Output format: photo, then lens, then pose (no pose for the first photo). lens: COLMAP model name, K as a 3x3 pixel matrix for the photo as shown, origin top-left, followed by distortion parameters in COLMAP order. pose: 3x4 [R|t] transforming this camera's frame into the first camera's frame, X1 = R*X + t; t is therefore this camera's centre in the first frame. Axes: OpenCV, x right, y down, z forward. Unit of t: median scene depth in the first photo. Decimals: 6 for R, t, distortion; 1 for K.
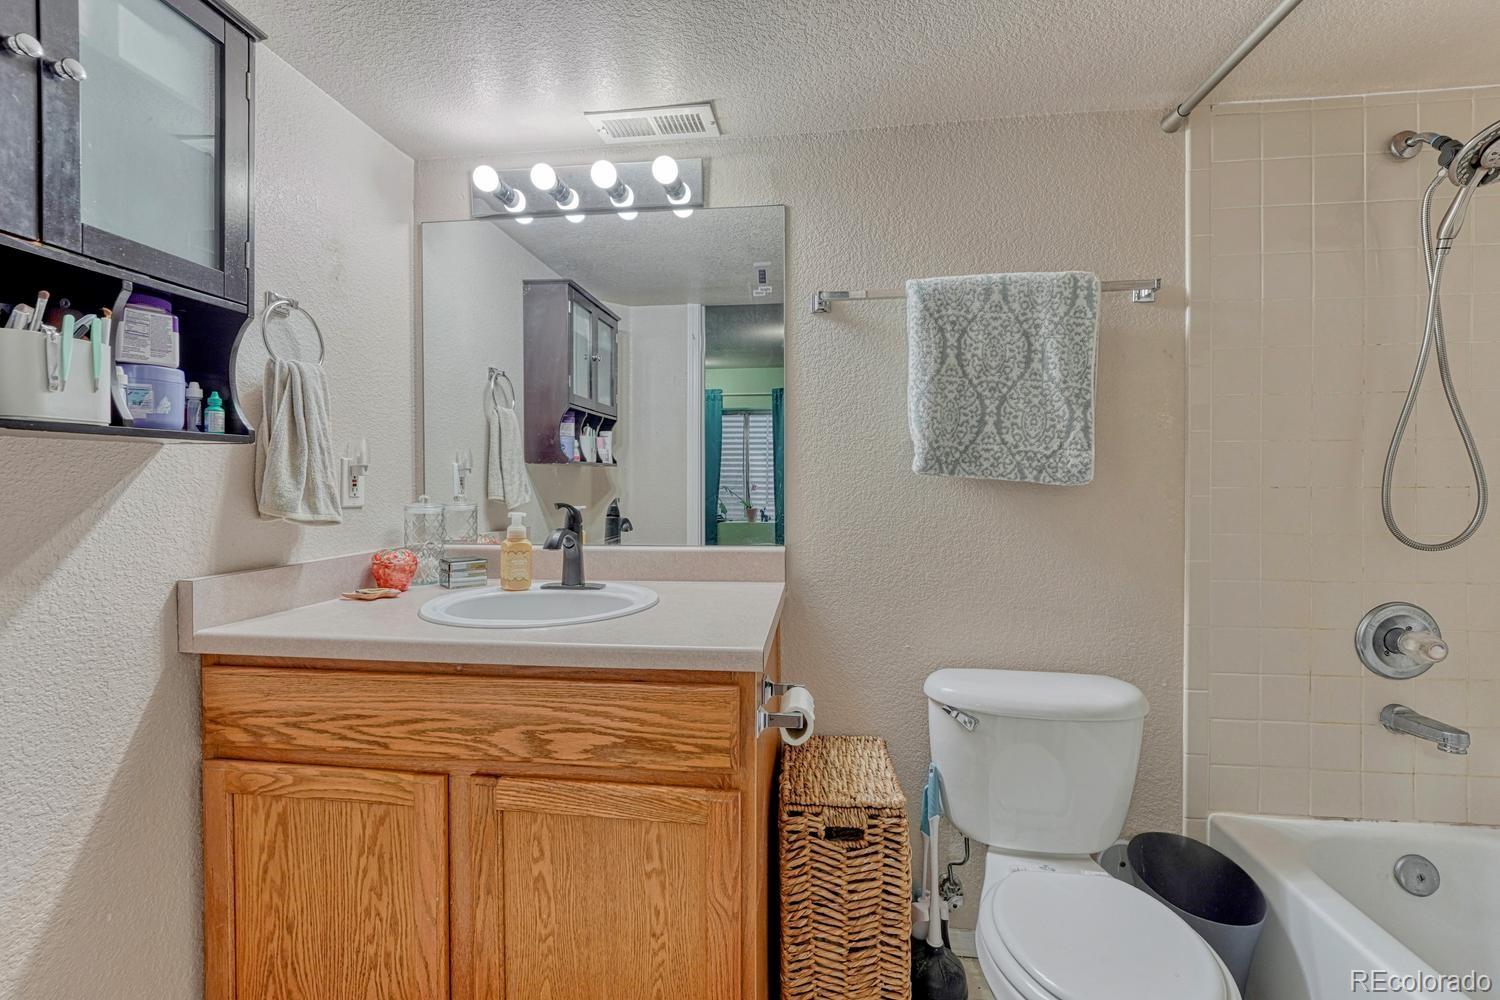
lens RADIAL K [[645.3, 0, 746.0], [0, 645.3, 489.6], [0, 0, 1]] dist [-0.002349, -0.000076]
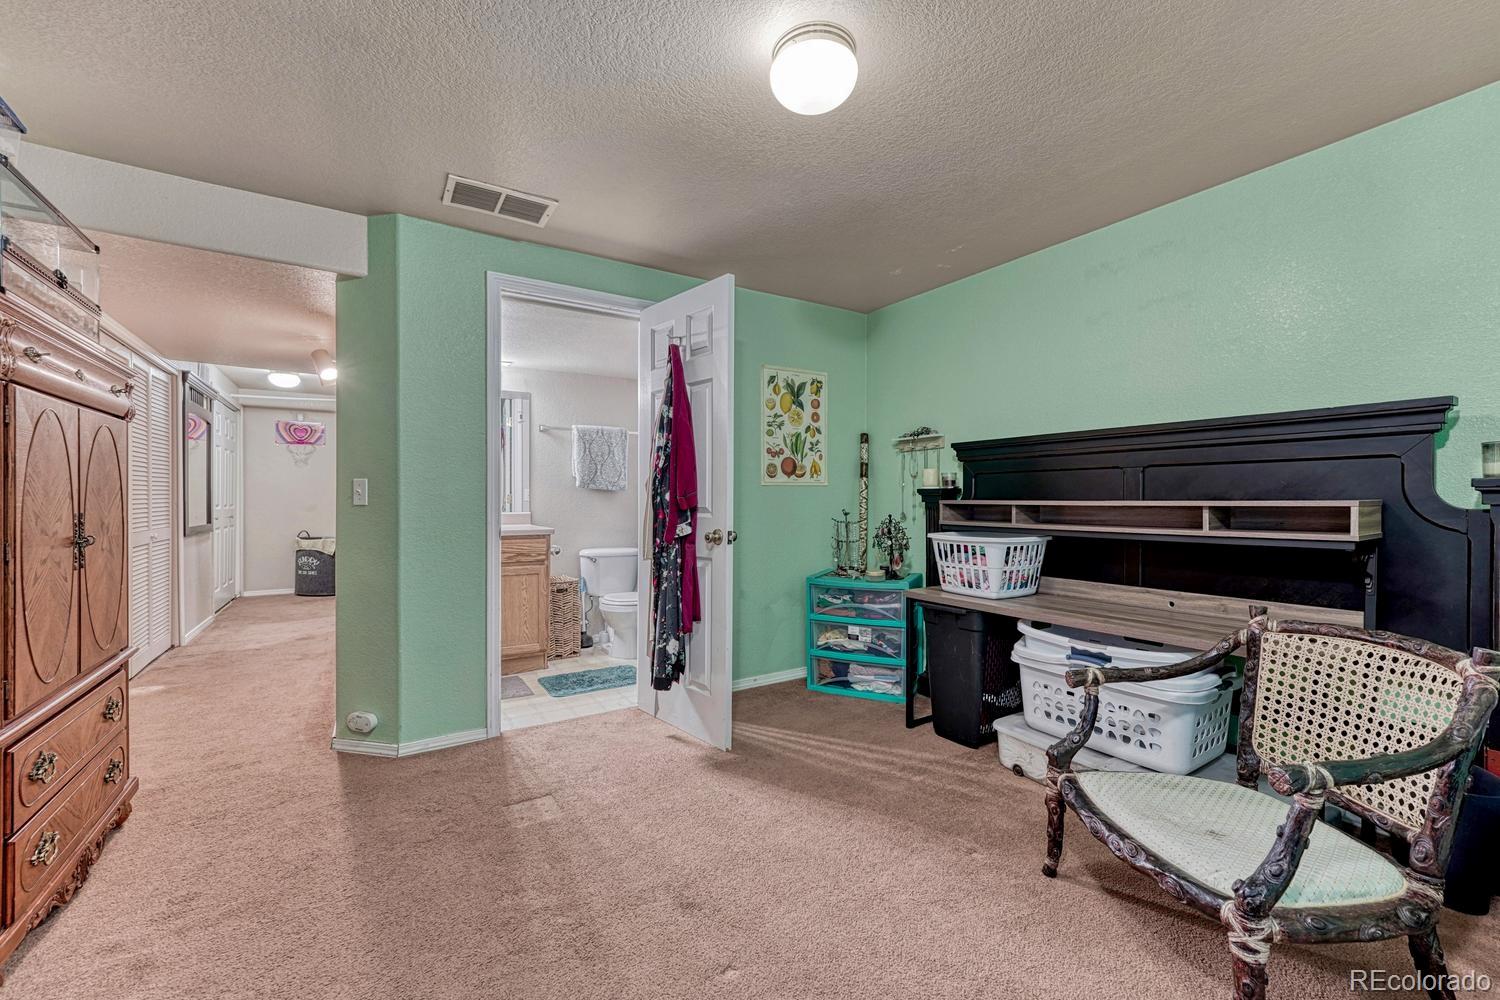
lens RADIAL K [[613.7, 0, 750.3], [0, 613.7, 502.0], [0, 0, 1]] dist [-0.000257, -0.000003]
pose [[0.772952, 0.000906, 0.634464, -1.058937], [0.003172, 0.999981, -0.005291, 0.073935], [-0.634456, 0.006102, 0.772934, -2.006664]]
